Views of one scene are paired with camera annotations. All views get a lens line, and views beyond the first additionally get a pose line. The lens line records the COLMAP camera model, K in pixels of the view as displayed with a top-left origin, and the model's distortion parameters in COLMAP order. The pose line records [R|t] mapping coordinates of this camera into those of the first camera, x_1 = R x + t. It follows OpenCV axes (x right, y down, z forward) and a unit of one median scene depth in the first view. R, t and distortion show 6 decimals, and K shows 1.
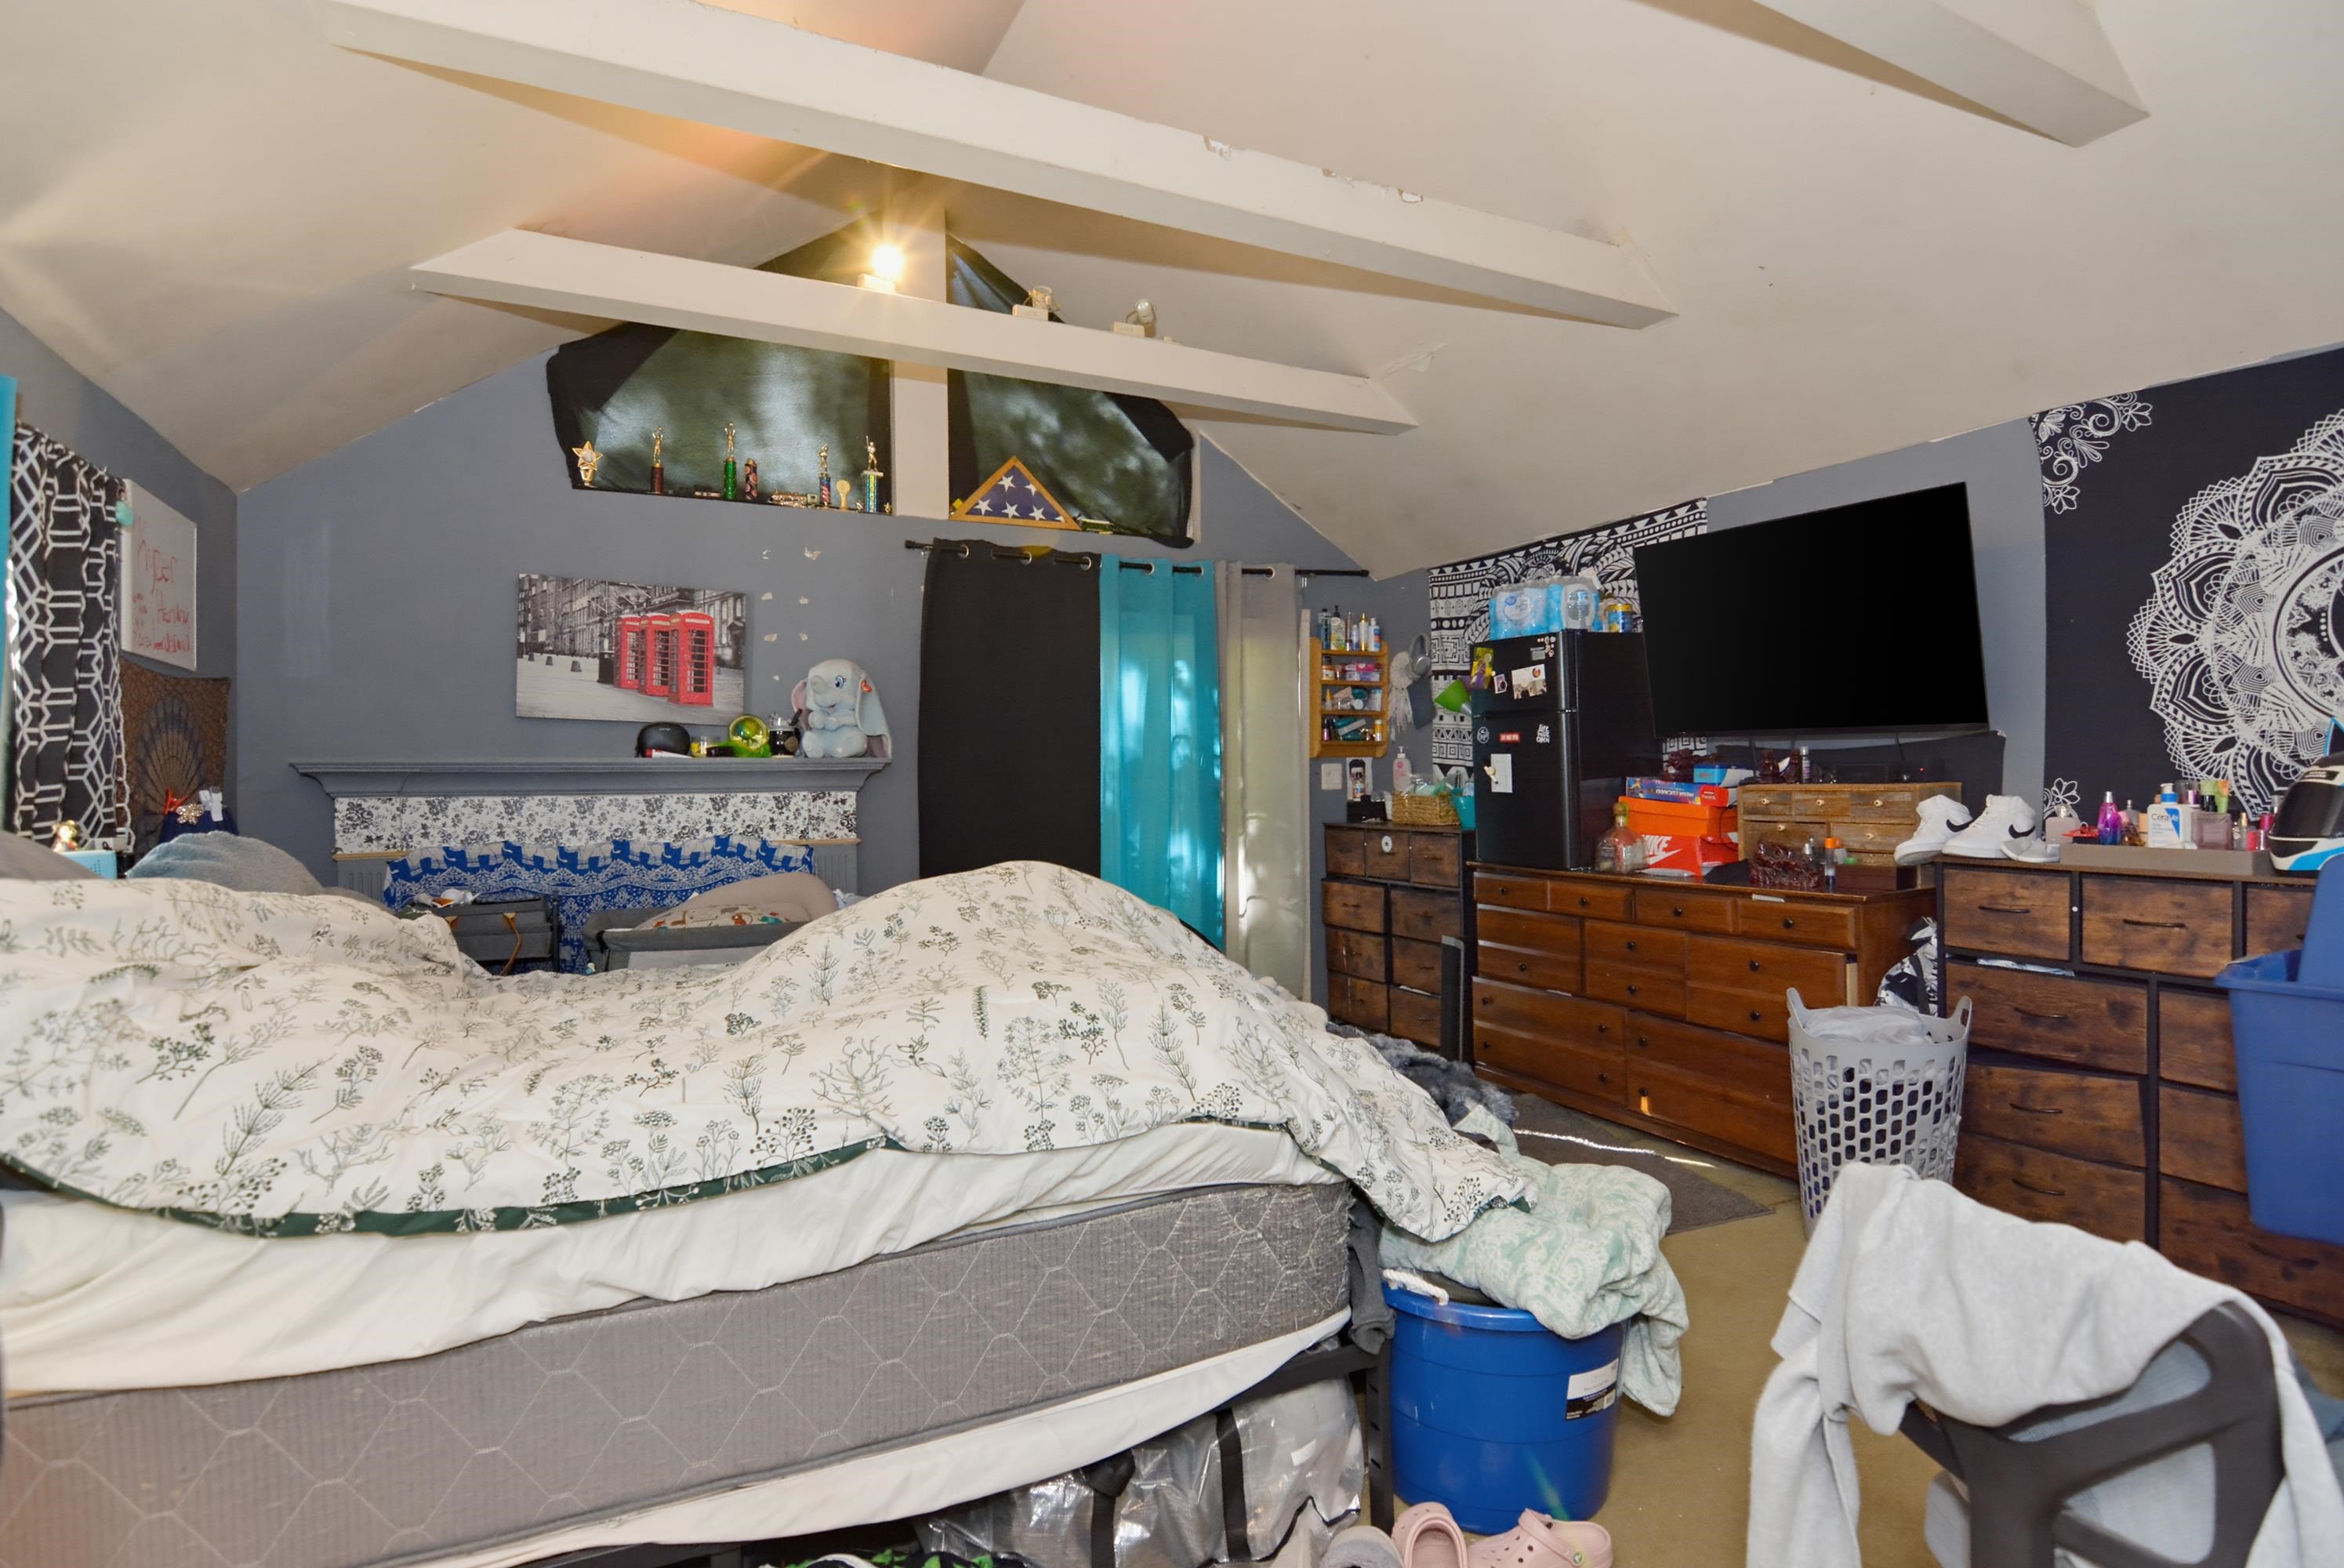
lens RADIAL K [[1171.2, 0, 1152.2], [0, 1171.2, 789.2], [0, 0, 1]] dist [-0.006180, -0.002293]
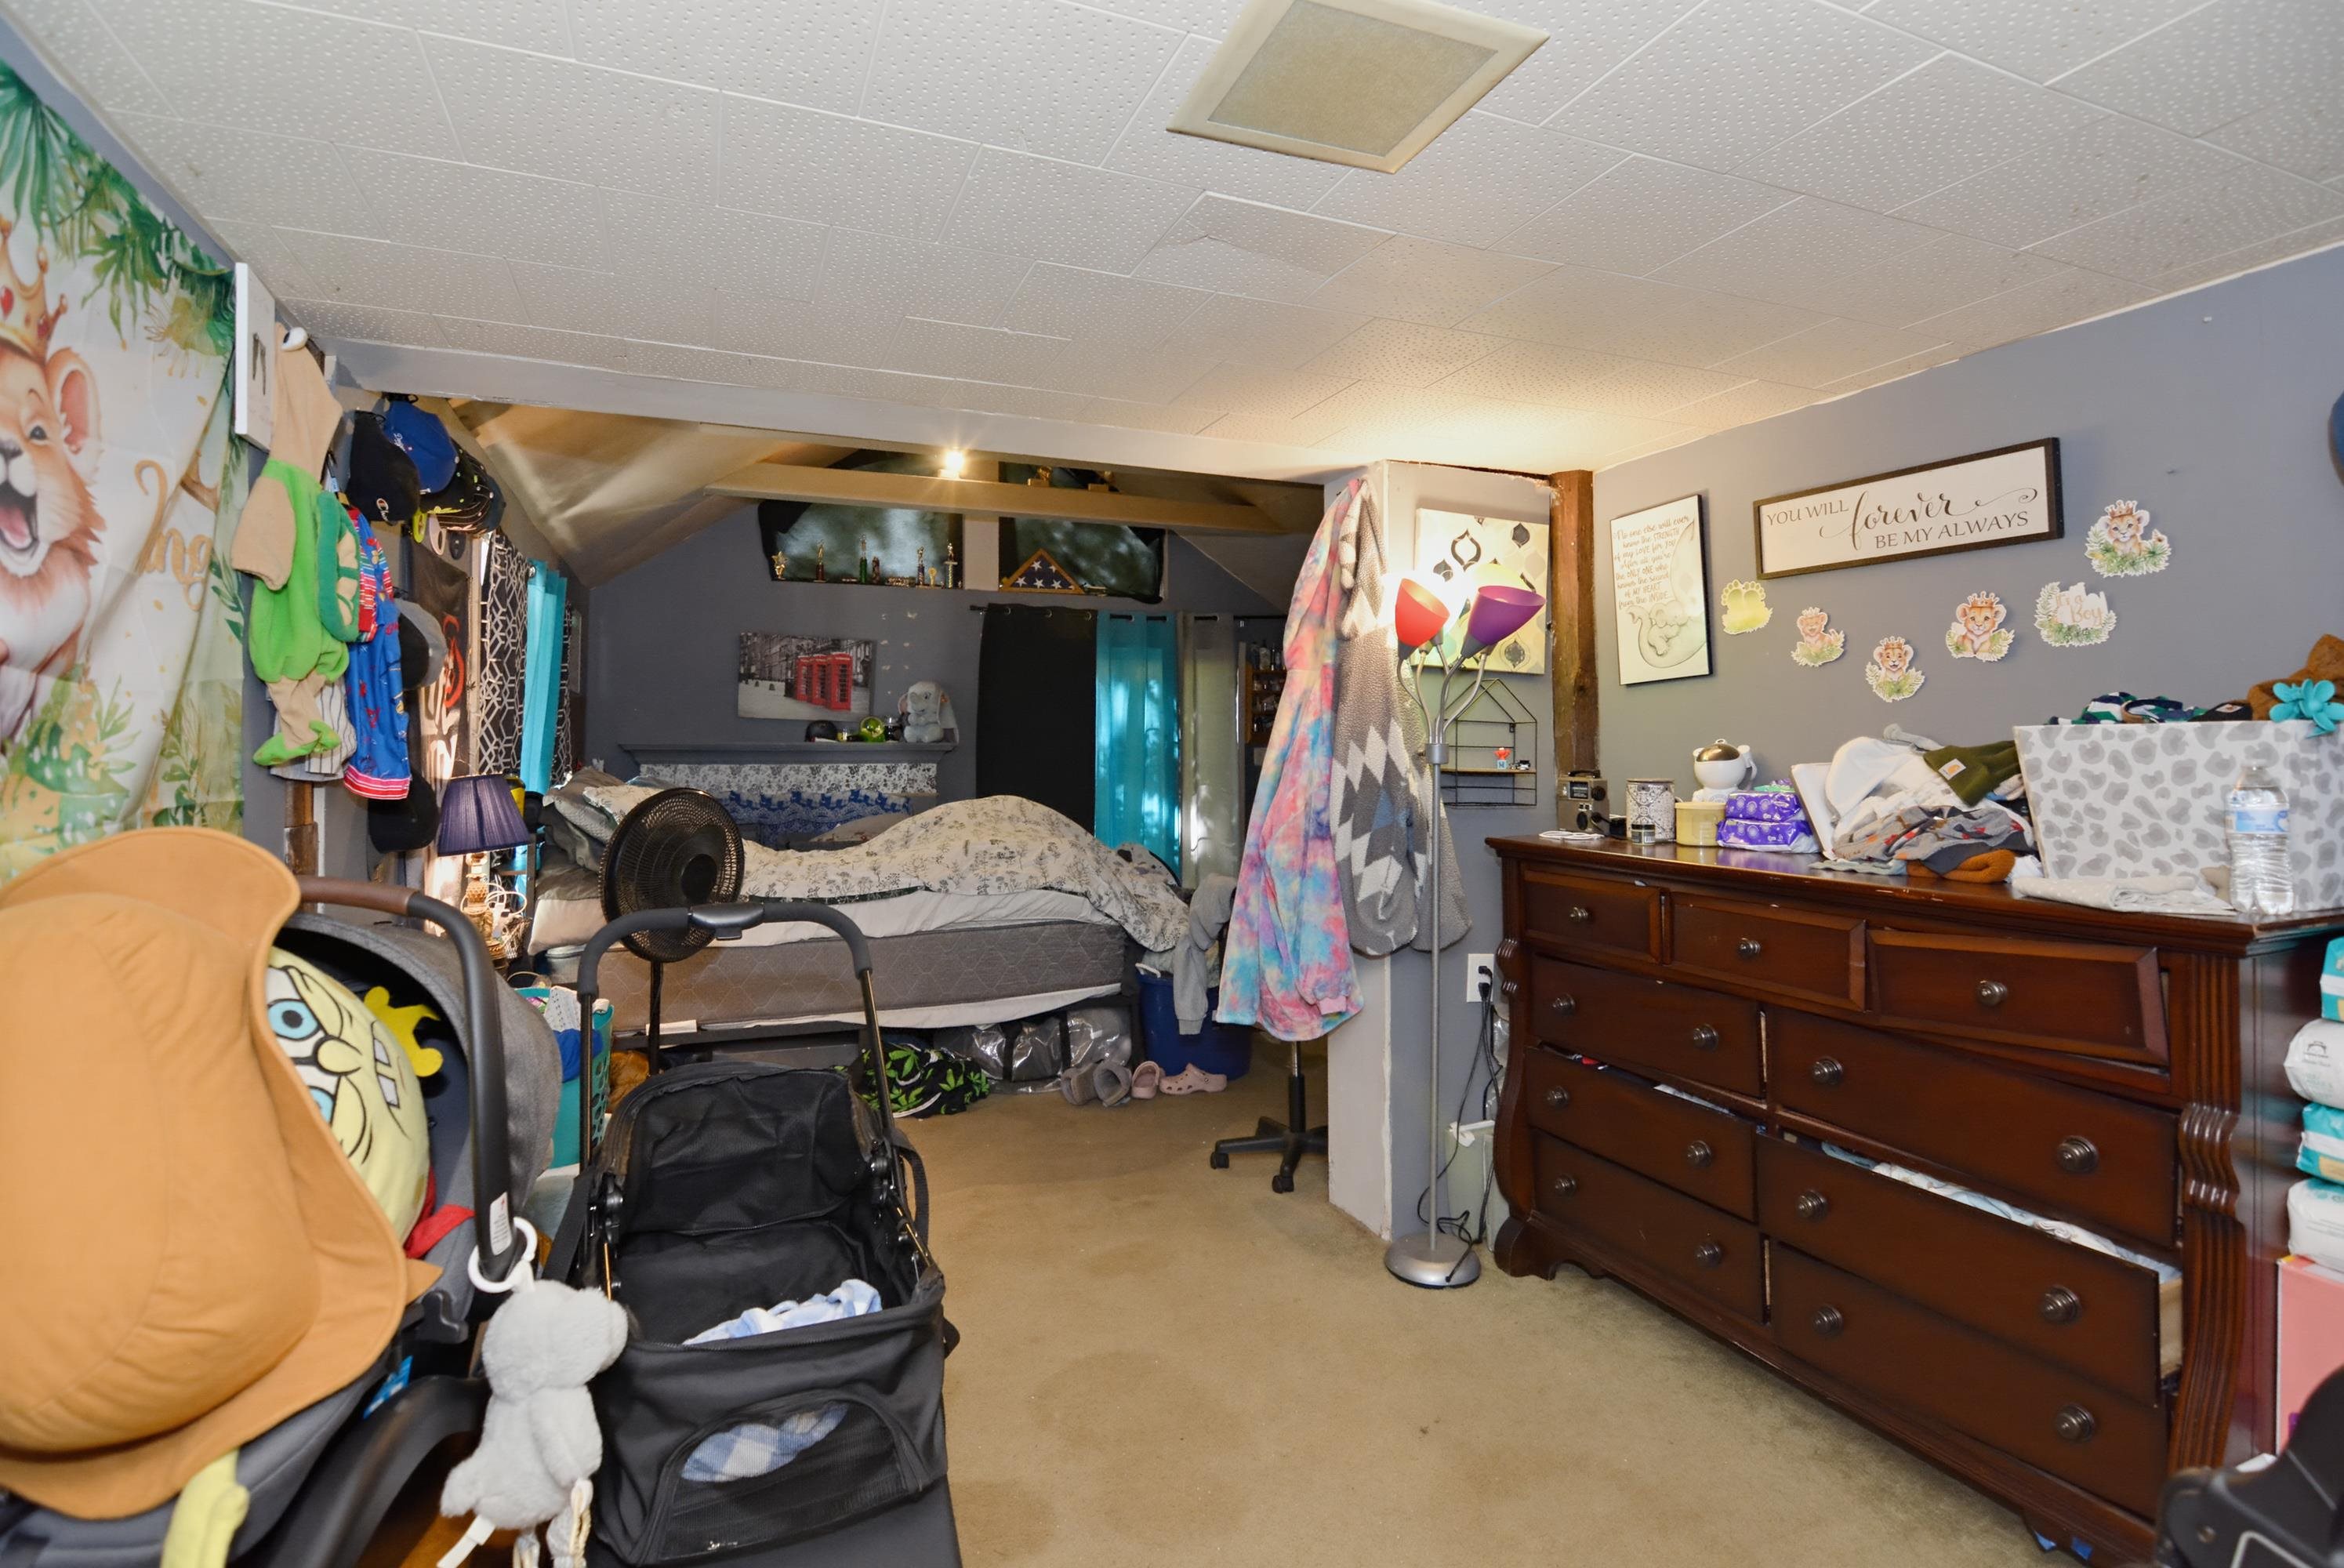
lens RADIAL K [[1171.2, 0, 1154.0], [0, 1171.2, 726.6], [0, 0, 1]] dist [-0.006180, -0.002293]
pose [[0.996120, 0.005277, -0.087848, 0.192005], [-0.008603, 0.999259, -0.037525, 0.009261], [0.087585, 0.038136, 0.995427, -0.595885]]
